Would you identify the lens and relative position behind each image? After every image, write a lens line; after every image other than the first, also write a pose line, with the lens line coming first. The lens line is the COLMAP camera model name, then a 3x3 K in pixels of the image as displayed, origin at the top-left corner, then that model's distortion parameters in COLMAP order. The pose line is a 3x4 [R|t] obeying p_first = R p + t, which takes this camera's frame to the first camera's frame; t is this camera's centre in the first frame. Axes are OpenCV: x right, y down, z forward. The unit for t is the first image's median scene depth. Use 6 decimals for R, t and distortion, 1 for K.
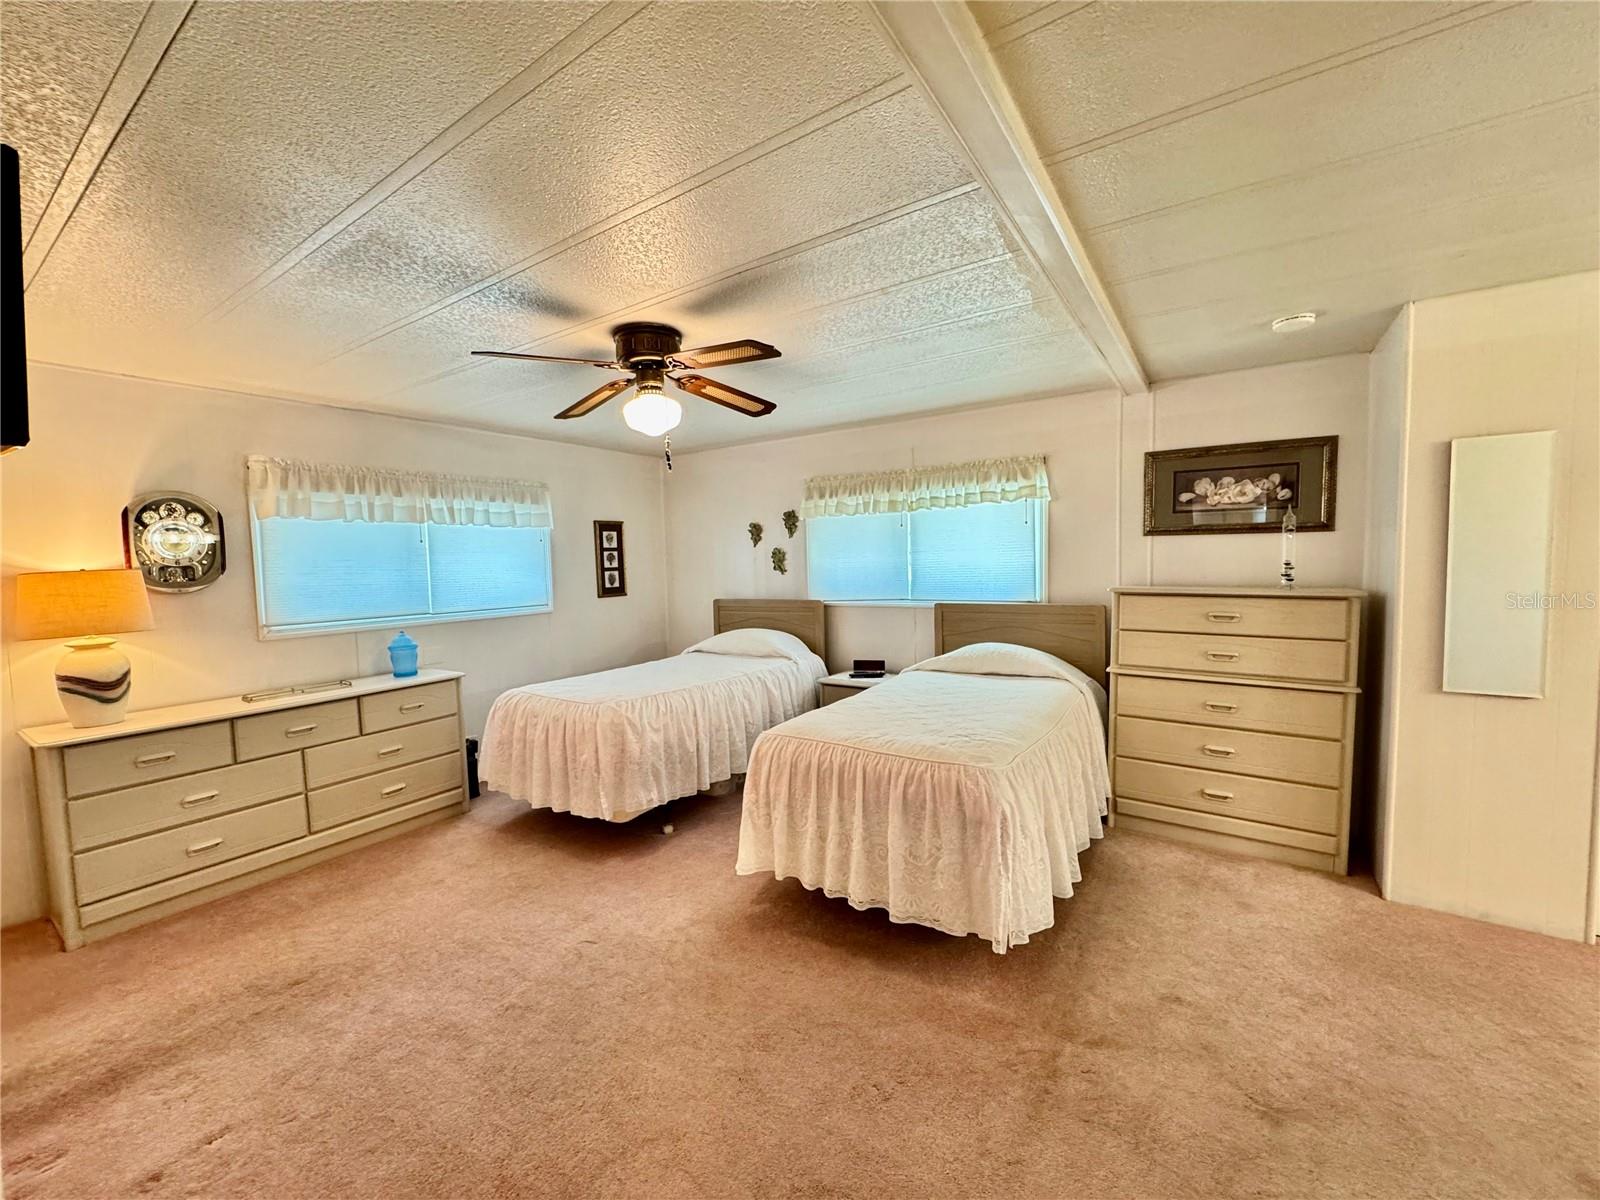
lens RADIAL K [[637.1, 0, 800.0], [0, 637.1, 600.0], [0, 0, 1]] dist [-0.003601, -0.000389]
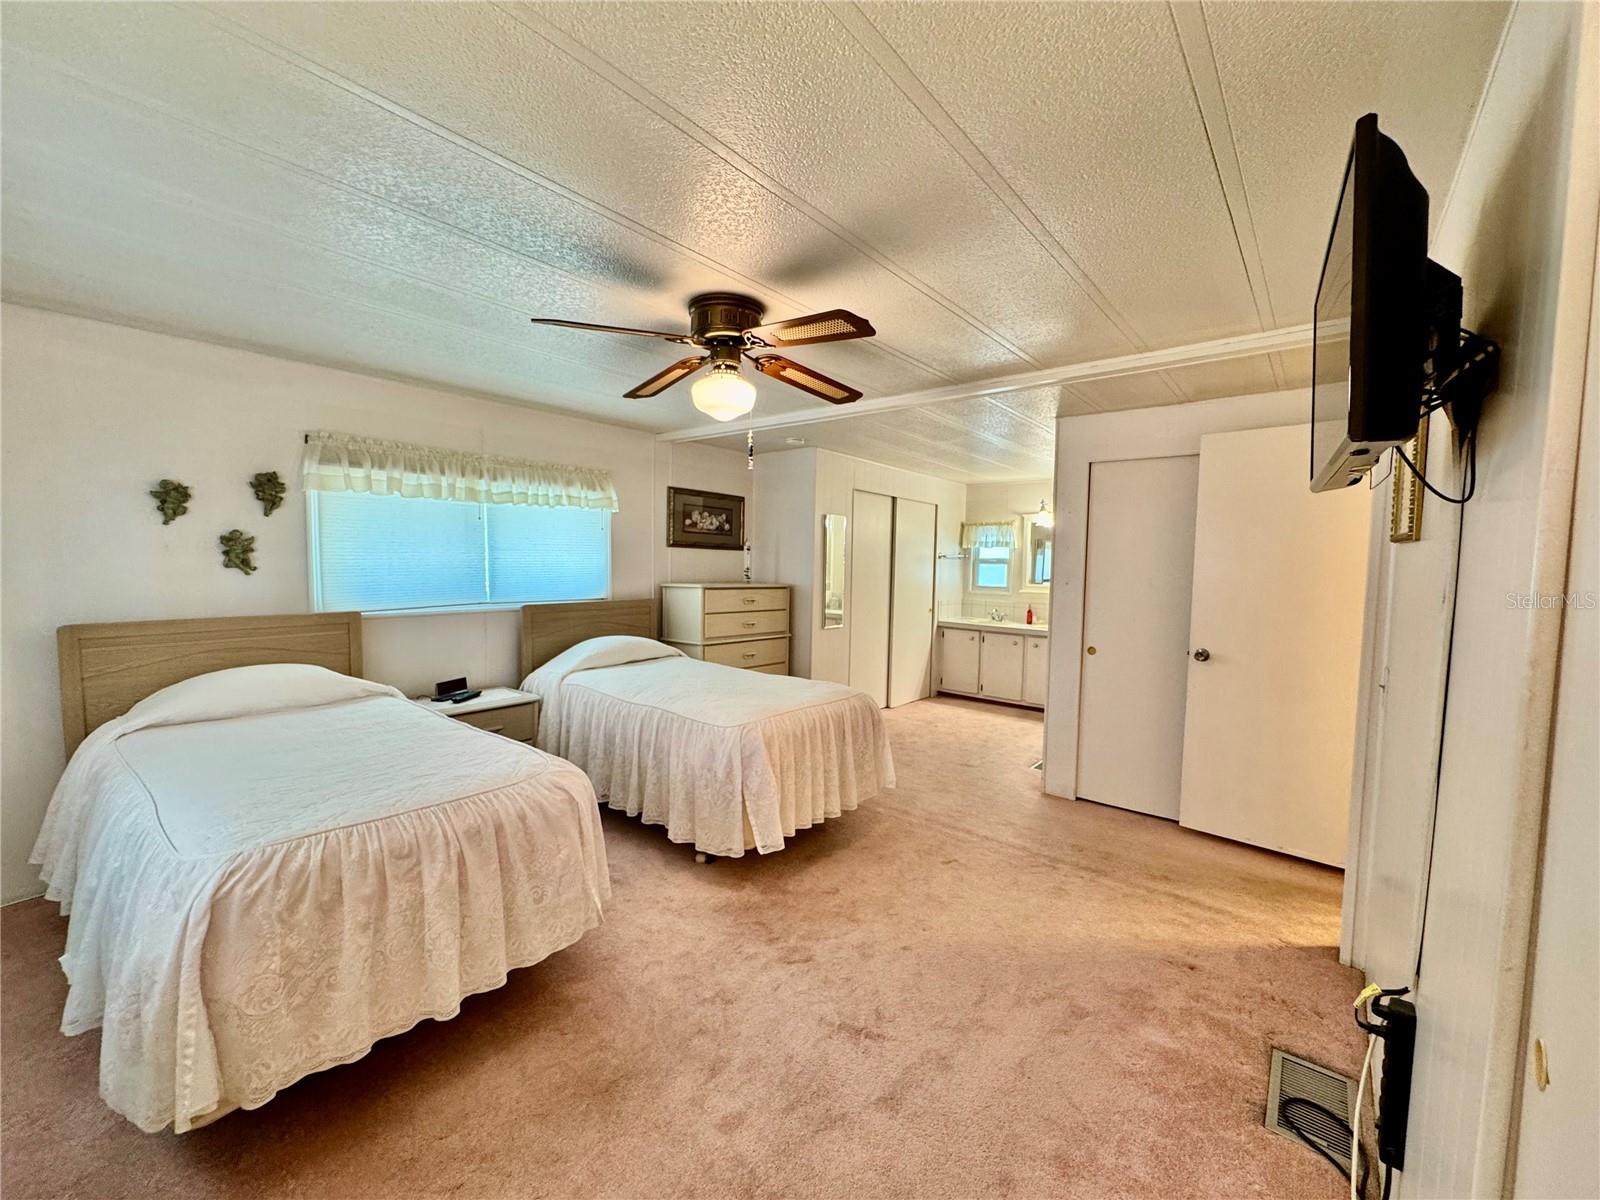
lens RADIAL K [[637.1, 0, 800.0], [0, 637.1, 600.0], [0, 0, 1]] dist [-0.003601, -0.000389]
pose [[0.106592, -0.039372, 0.993523, -0.709832], [0.039010, 0.998612, 0.035388, -0.020905], [-0.993537, 0.034986, 0.107980, 0.508200]]
